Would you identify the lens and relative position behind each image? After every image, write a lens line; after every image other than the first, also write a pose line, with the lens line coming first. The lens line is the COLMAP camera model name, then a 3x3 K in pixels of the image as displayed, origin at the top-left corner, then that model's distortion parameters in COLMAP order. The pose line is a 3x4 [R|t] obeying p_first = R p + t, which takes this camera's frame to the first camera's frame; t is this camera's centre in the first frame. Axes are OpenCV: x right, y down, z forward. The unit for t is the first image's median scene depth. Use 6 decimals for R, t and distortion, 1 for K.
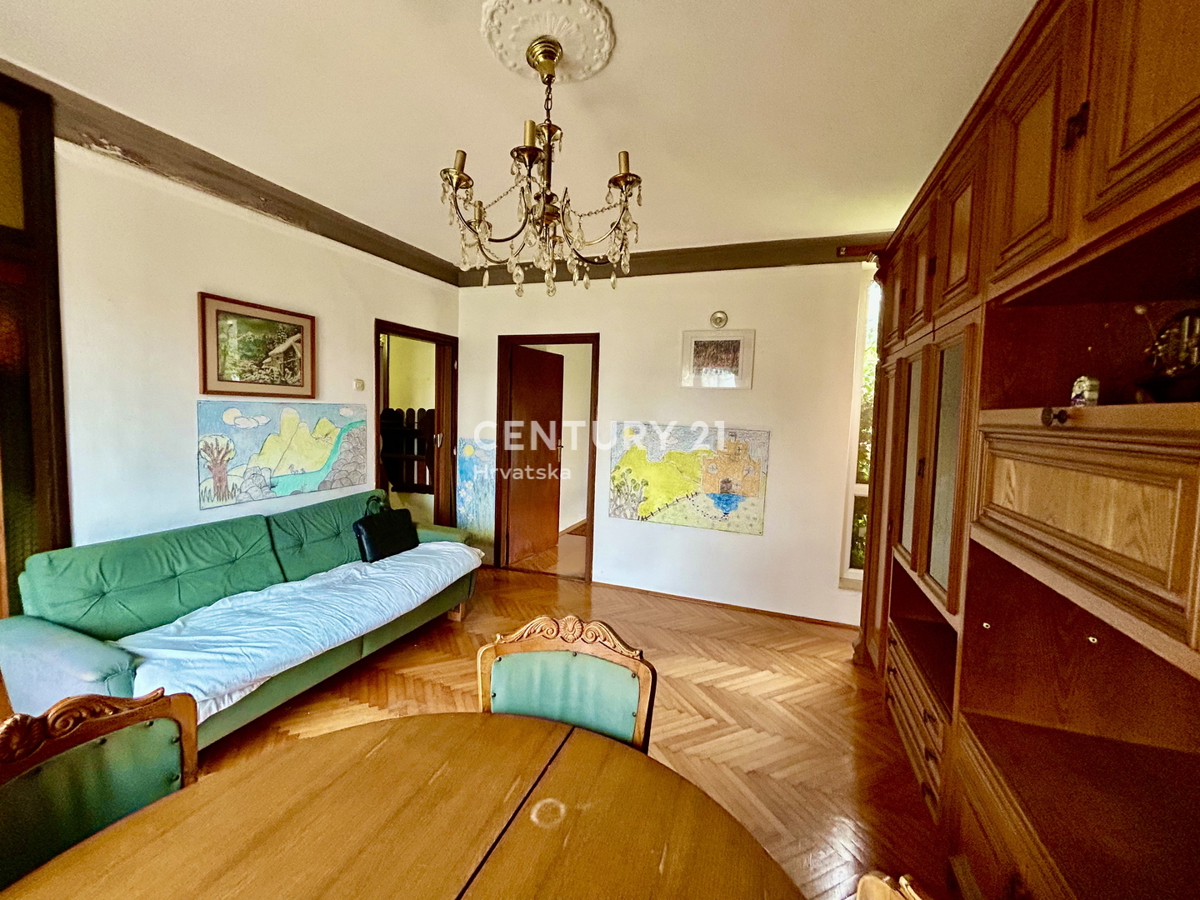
lens RADIAL K [[480.7, 0, 597.9], [0, 480.7, 447.1], [0, 0, 1]] dist [-0.001796, 0.001997]
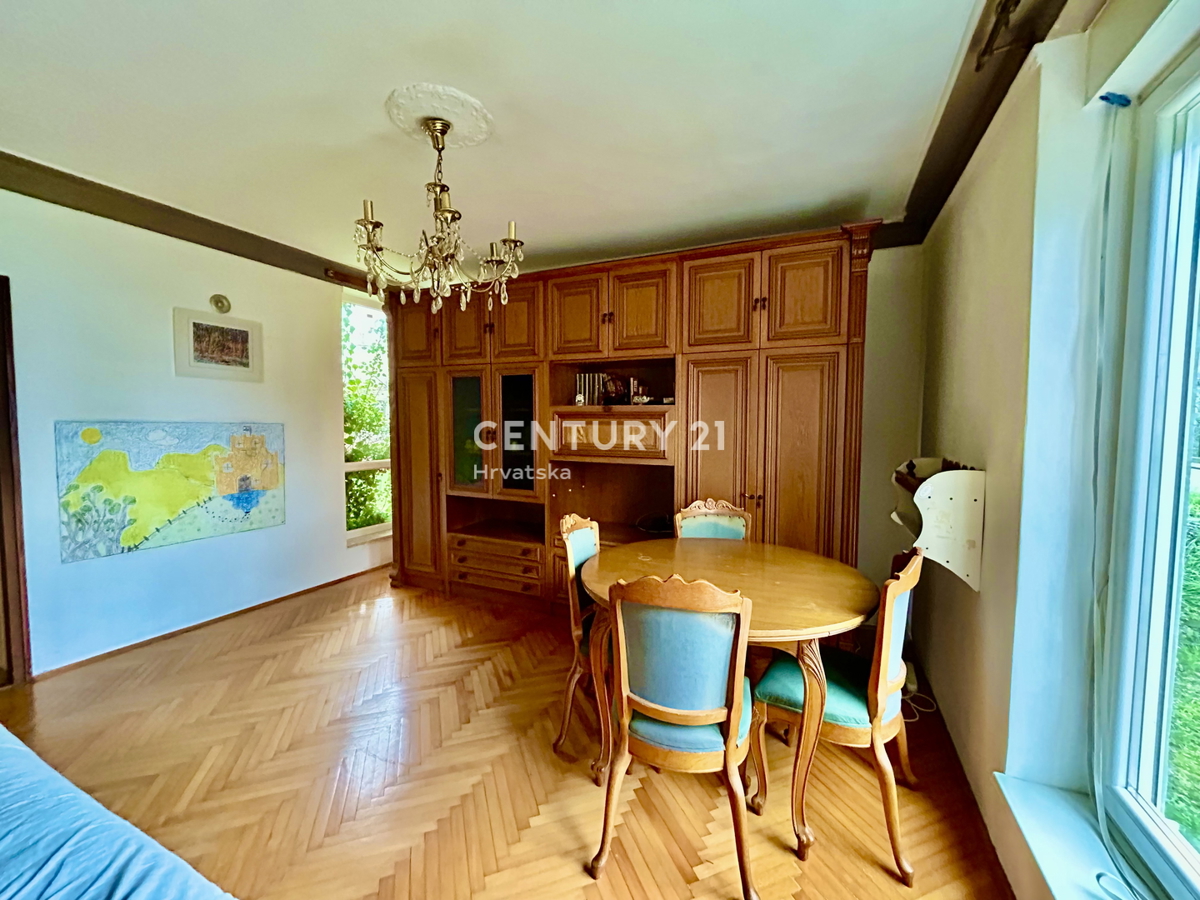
lens RADIAL K [[480.7, 0, 596.2], [0, 480.7, 445.9], [0, 0, 1]] dist [-0.001796, 0.001997]
pose [[0.079284, -0.093647, 0.992444, -0.611226], [0.055379, 0.994454, 0.089413, -0.039040], [-0.995313, 0.047871, 0.084030, 0.224869]]
